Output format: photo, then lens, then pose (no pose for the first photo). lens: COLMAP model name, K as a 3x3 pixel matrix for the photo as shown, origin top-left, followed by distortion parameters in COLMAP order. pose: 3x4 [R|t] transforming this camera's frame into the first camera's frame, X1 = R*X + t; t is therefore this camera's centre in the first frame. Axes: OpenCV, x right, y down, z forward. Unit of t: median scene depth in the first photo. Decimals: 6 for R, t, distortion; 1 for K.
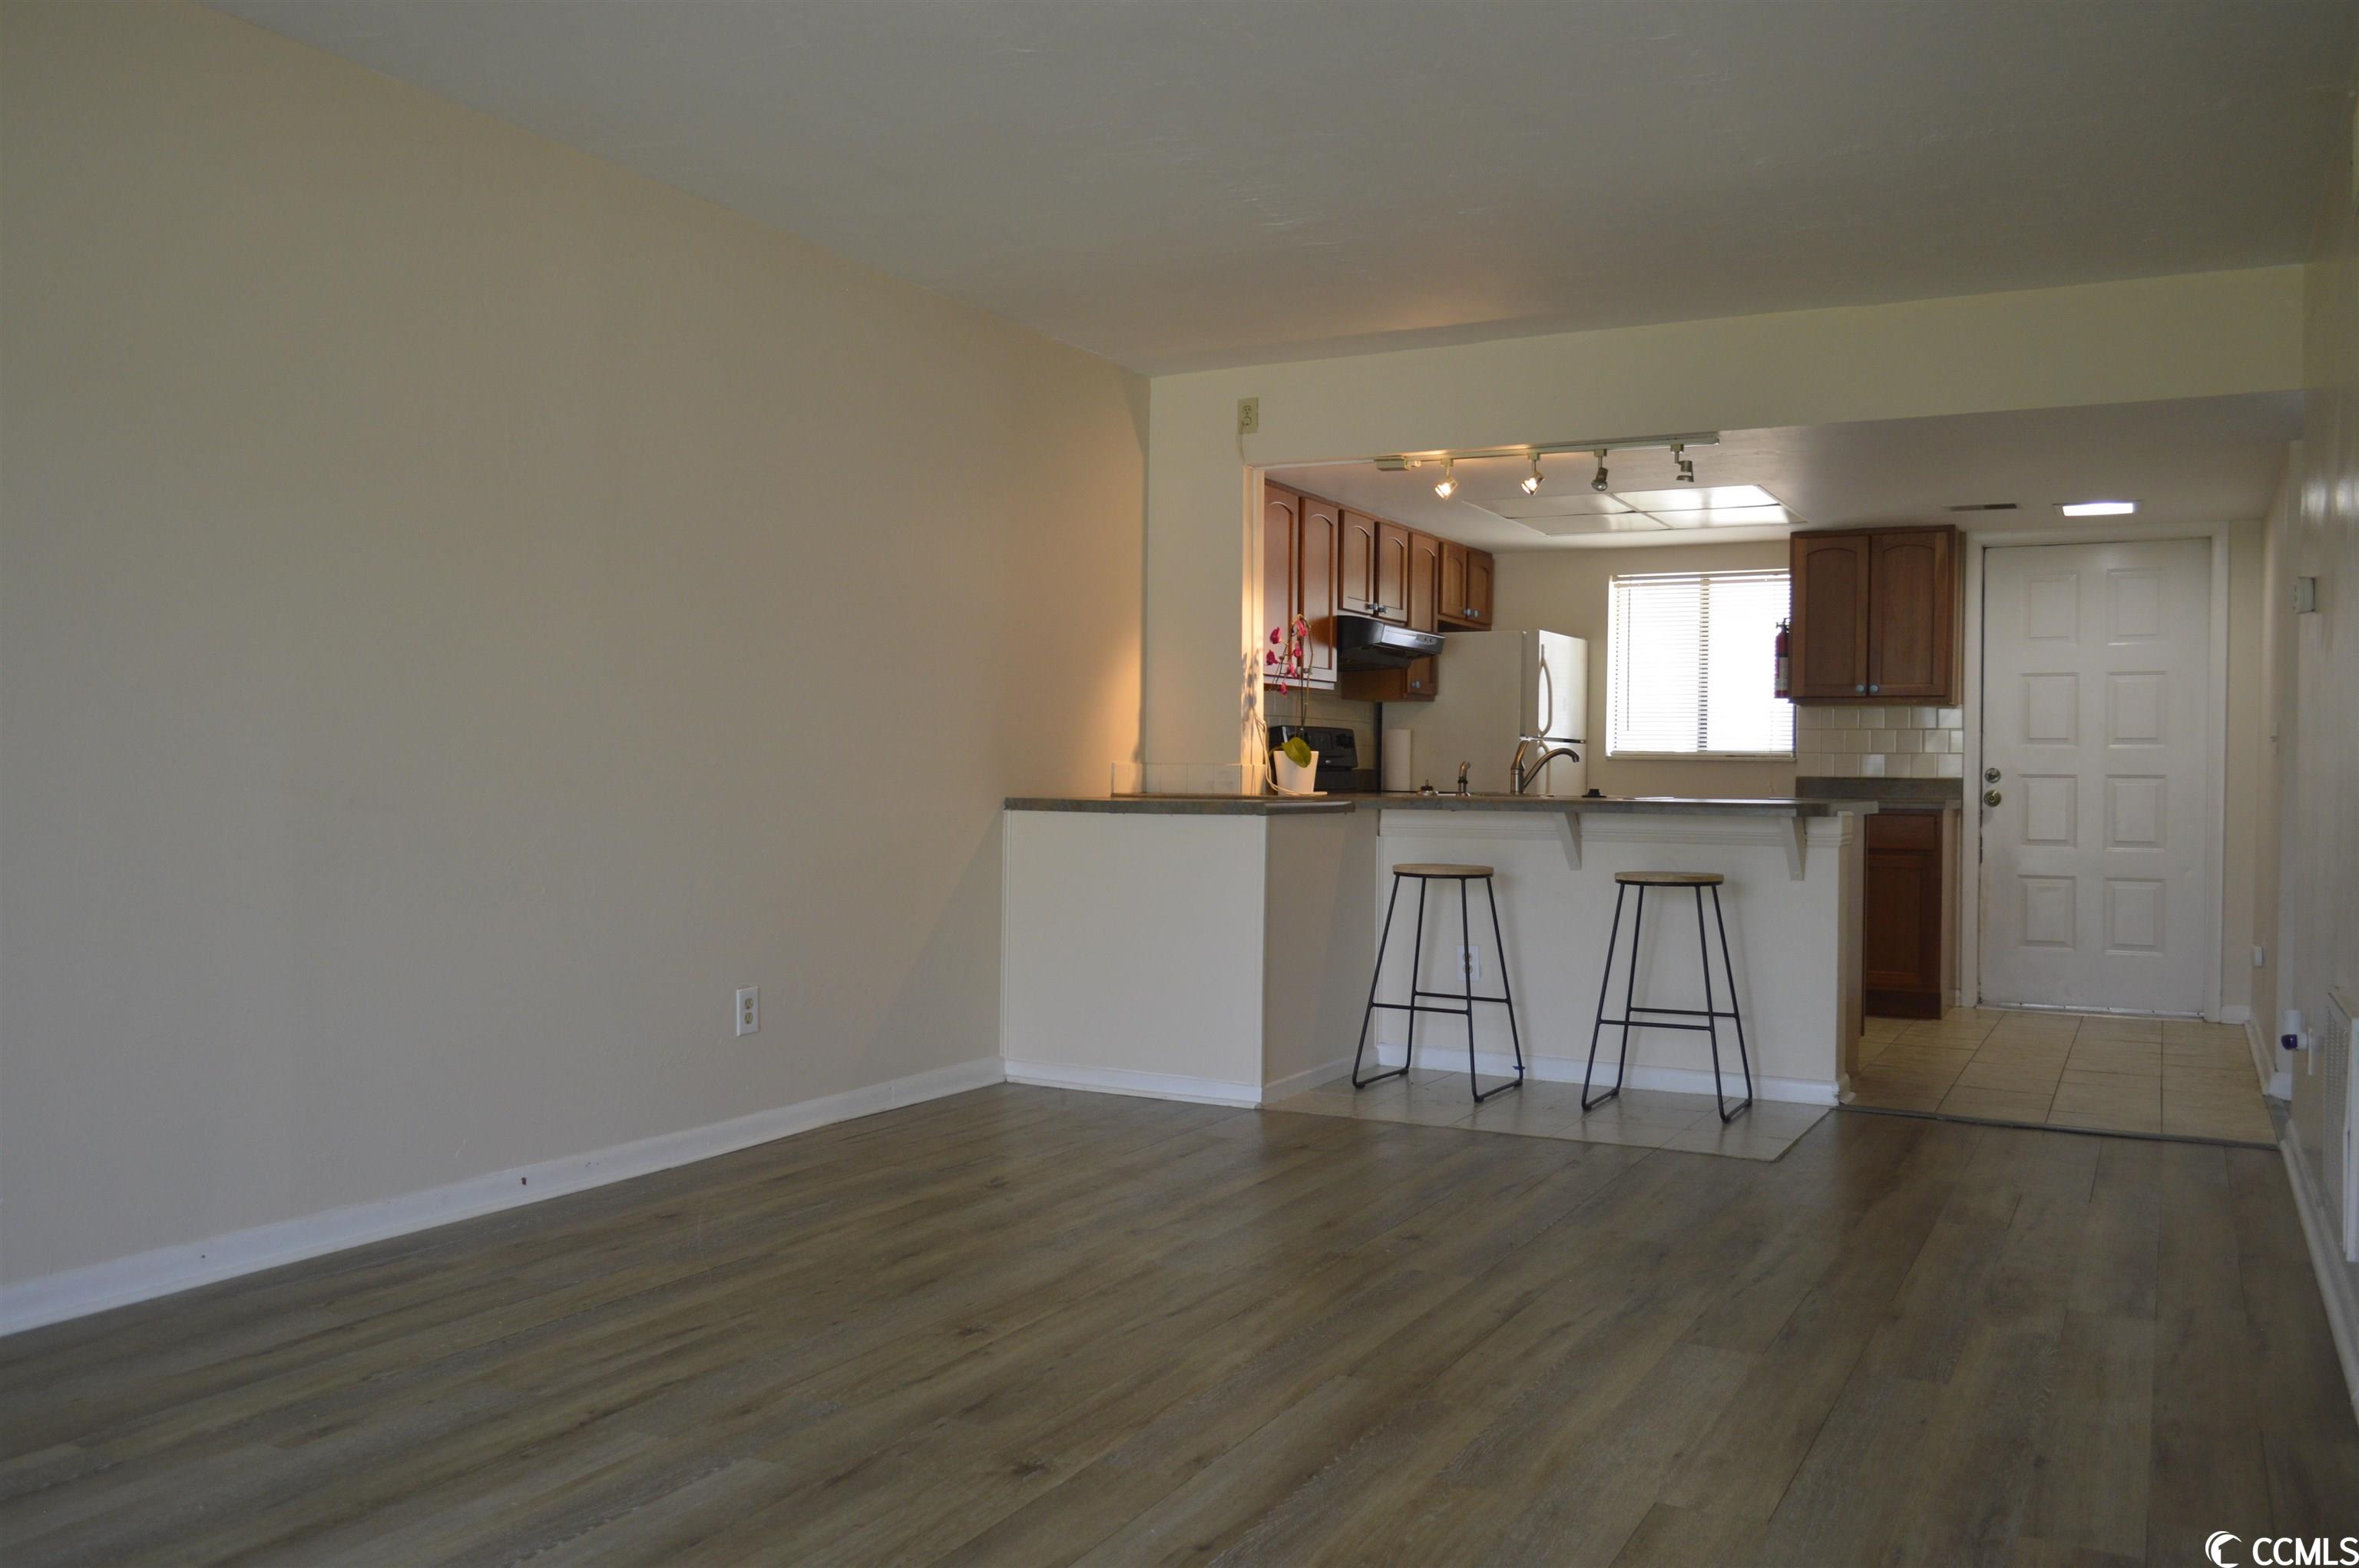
lens RADIAL K [[1861.7, 0, 1179.8], [0, 1861.7, 792.8], [0, 0, 1]] dist [-0.012432, 0.011304]
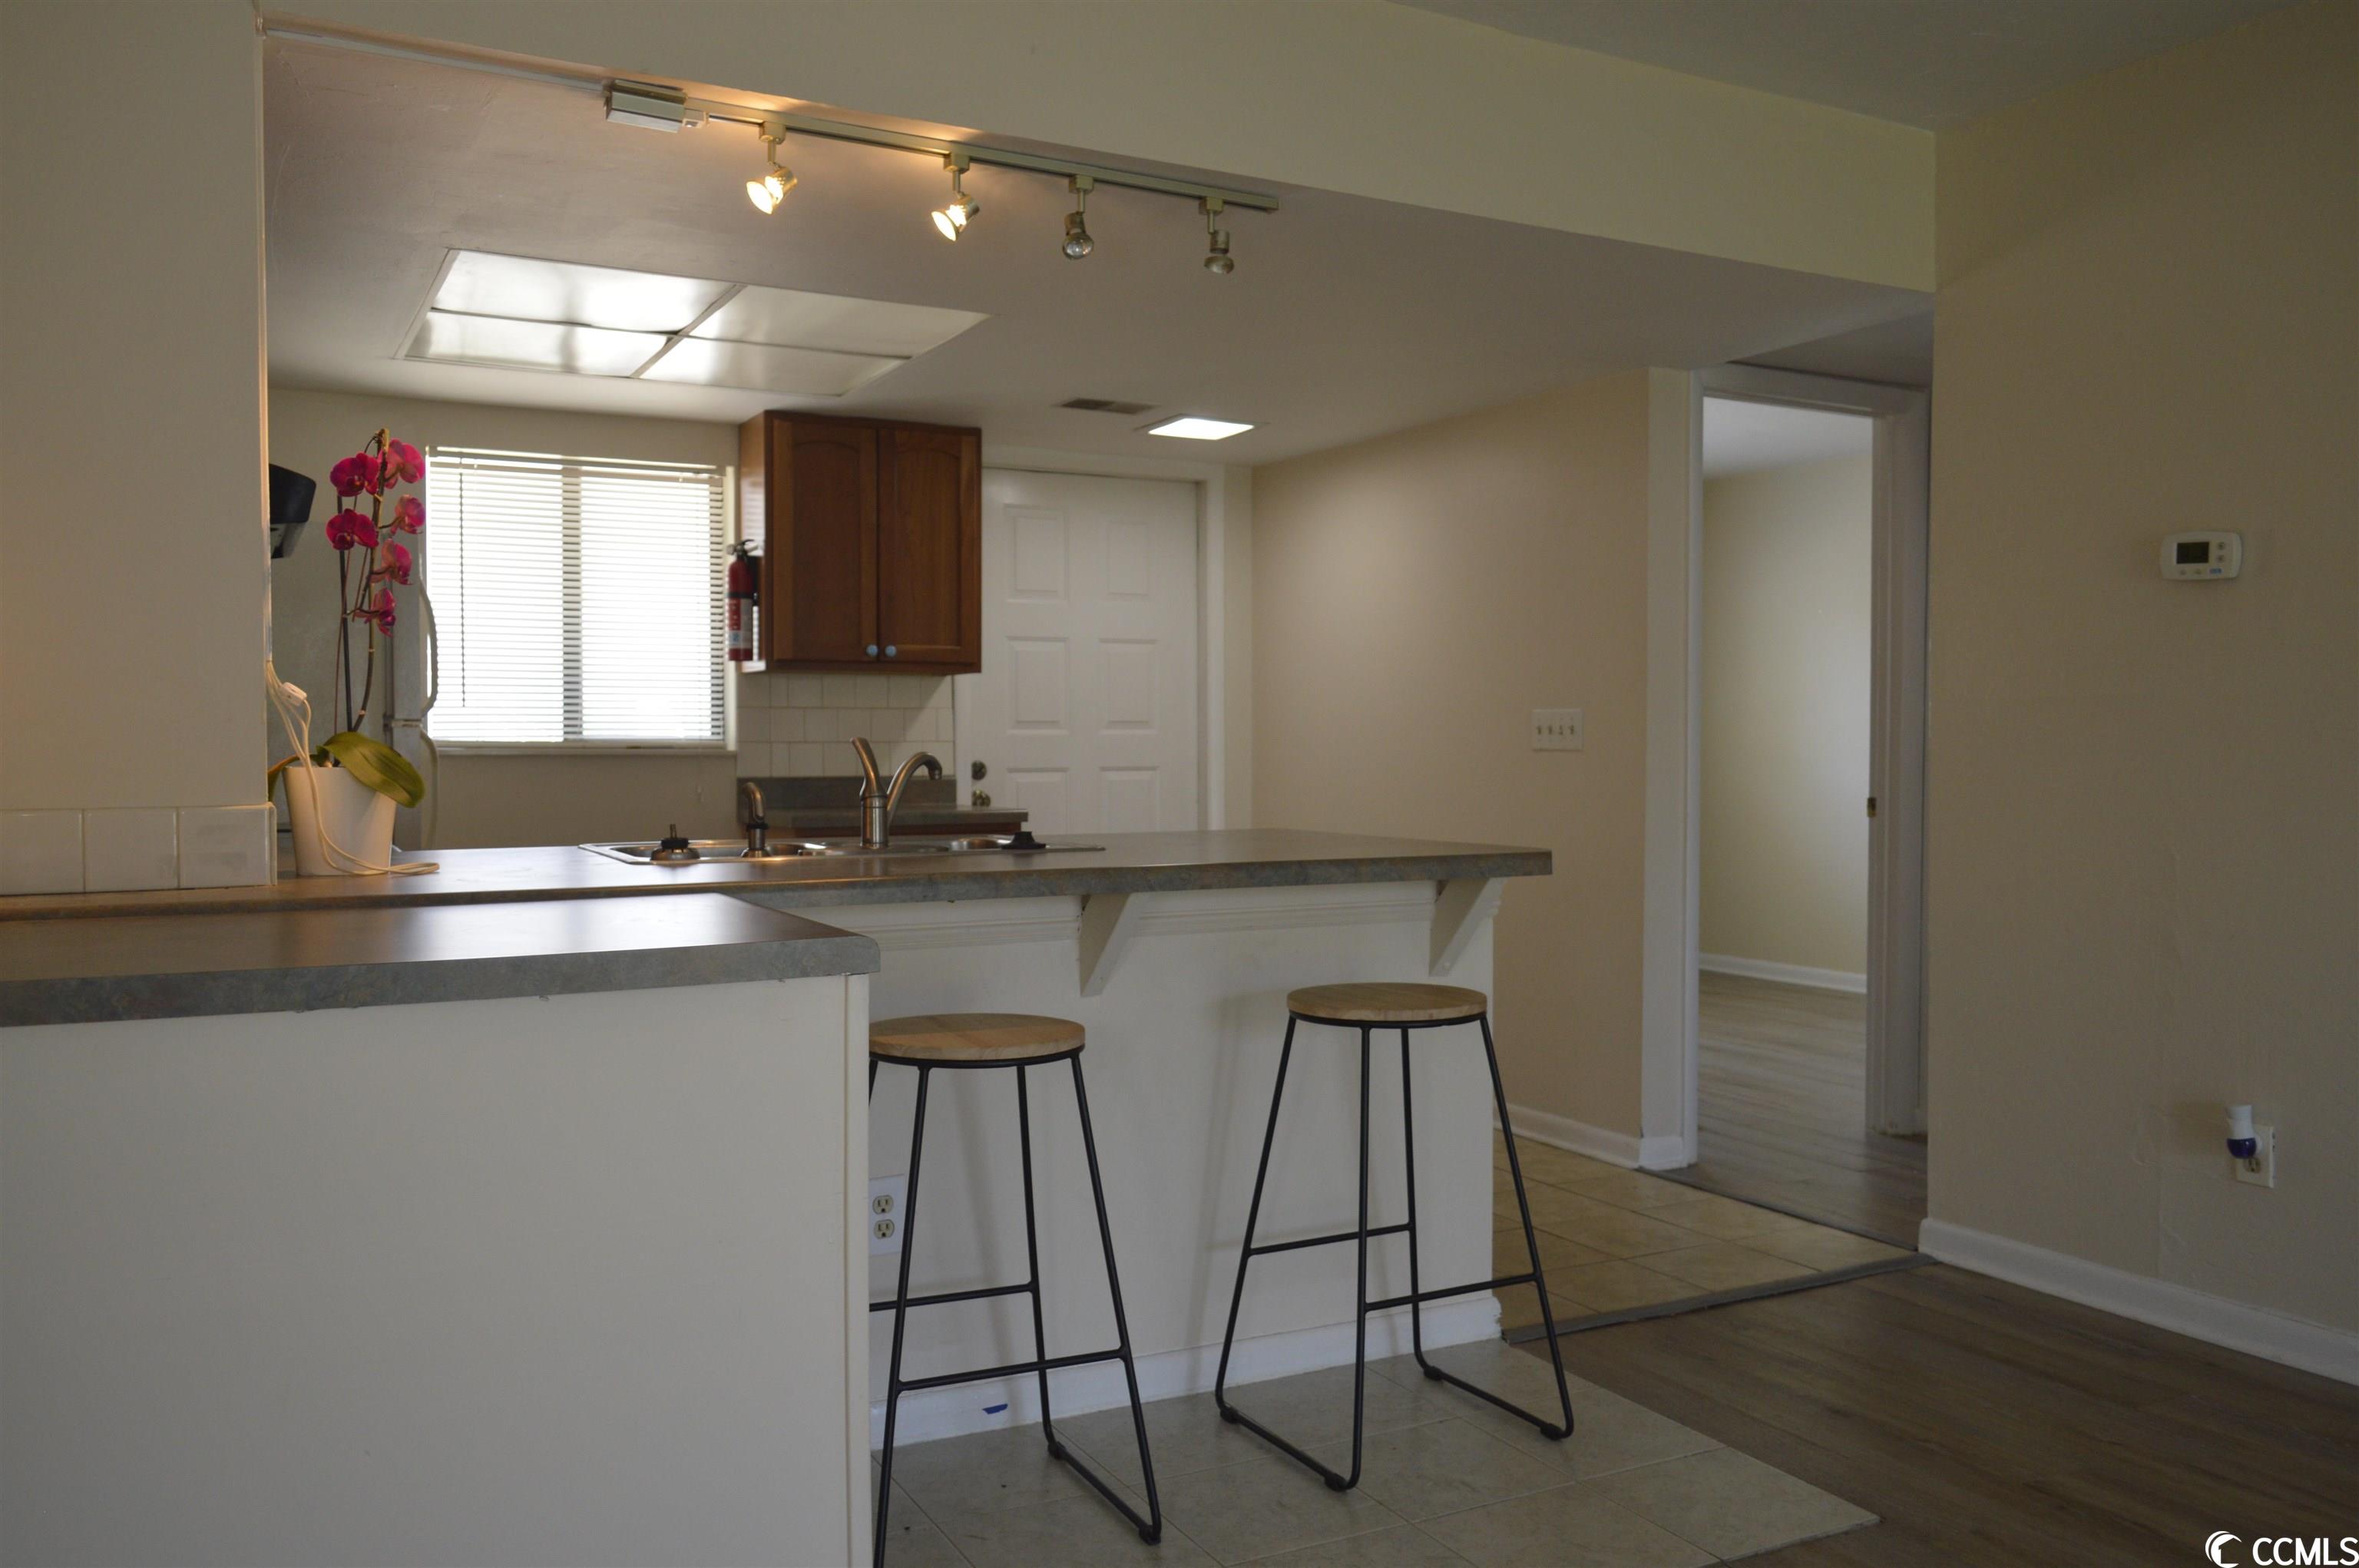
lens RADIAL K [[1861.7, 0, 1184.5], [0, 1861.7, 791.0], [0, 0, 1]] dist [-0.012432, 0.011304]
pose [[0.555945, -0.032407, 0.830587, -0.176496], [0.016191, 0.999472, 0.028159, -0.025898], [-0.831062, -0.002207, 0.556176, 0.630684]]
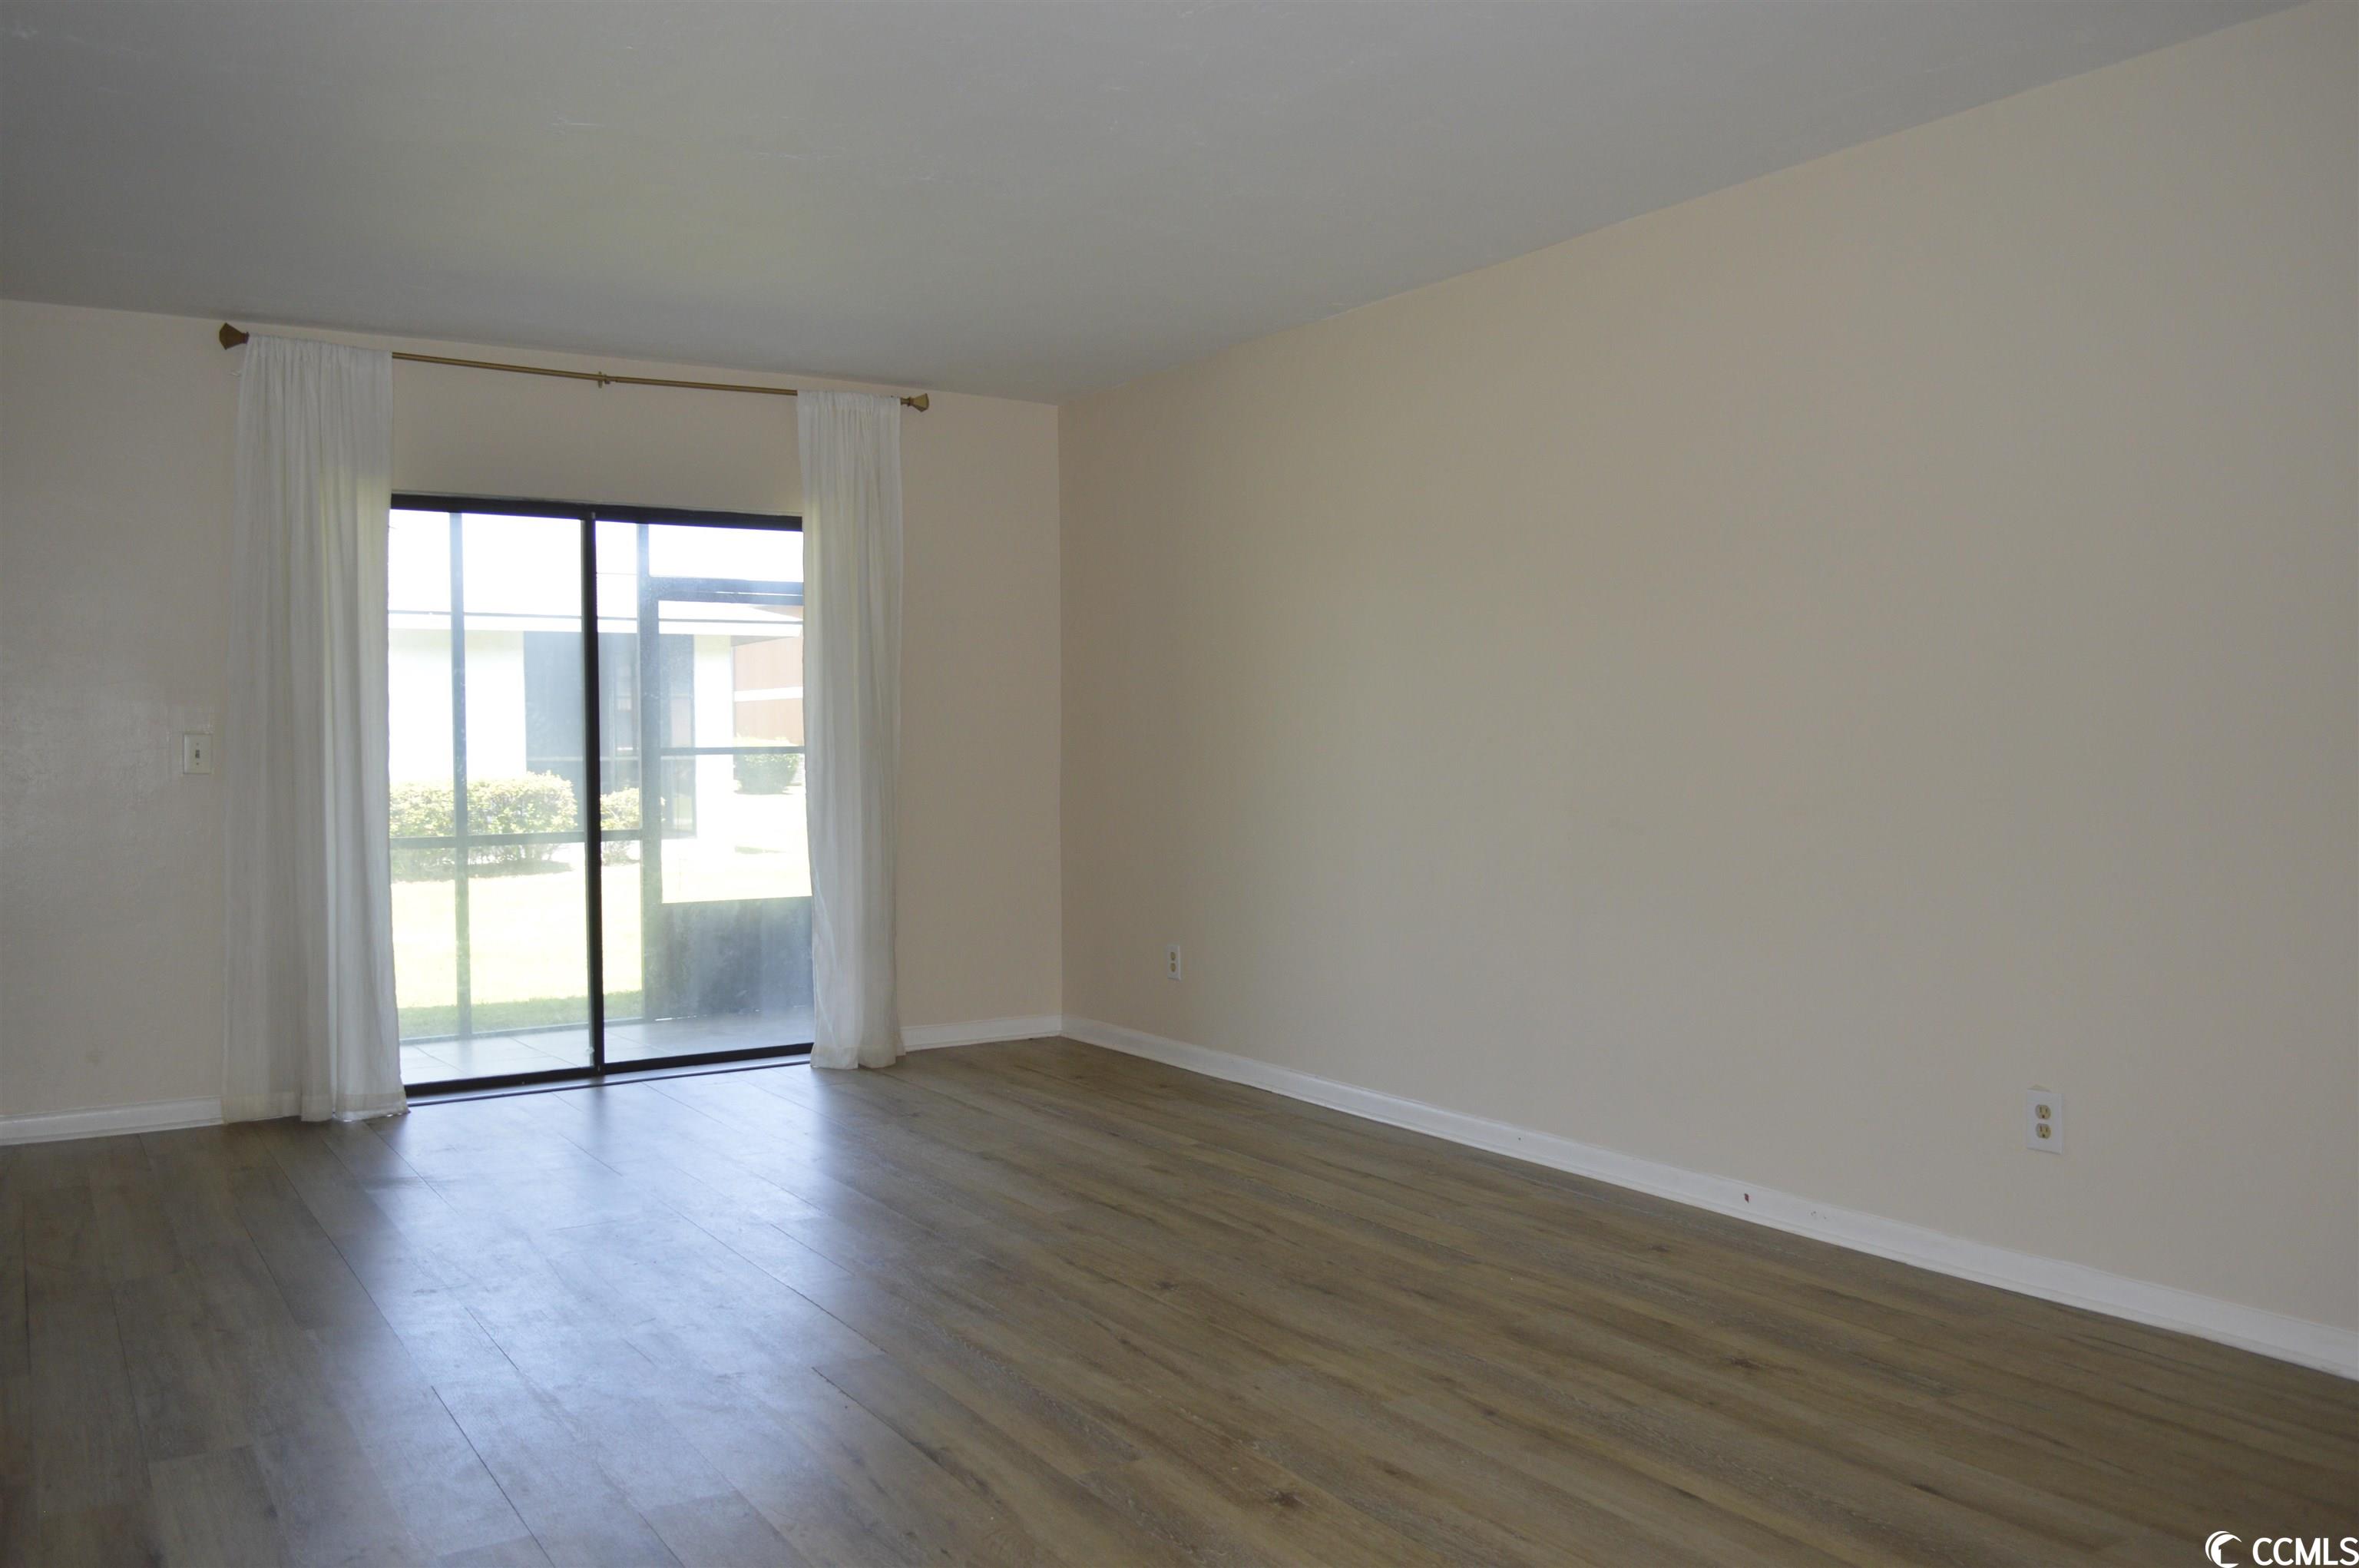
lens RADIAL K [[1861.7, 0, 1181.8], [0, 1861.7, 779.5], [0, 0, 1]] dist [-0.012432, 0.011304]
pose [[-0.490605, 0.006963, -0.871354, 0.448711], [-0.009927, 0.999859, 0.013579, -0.022493], [0.871325, 0.015311, -0.490467, 0.785759]]
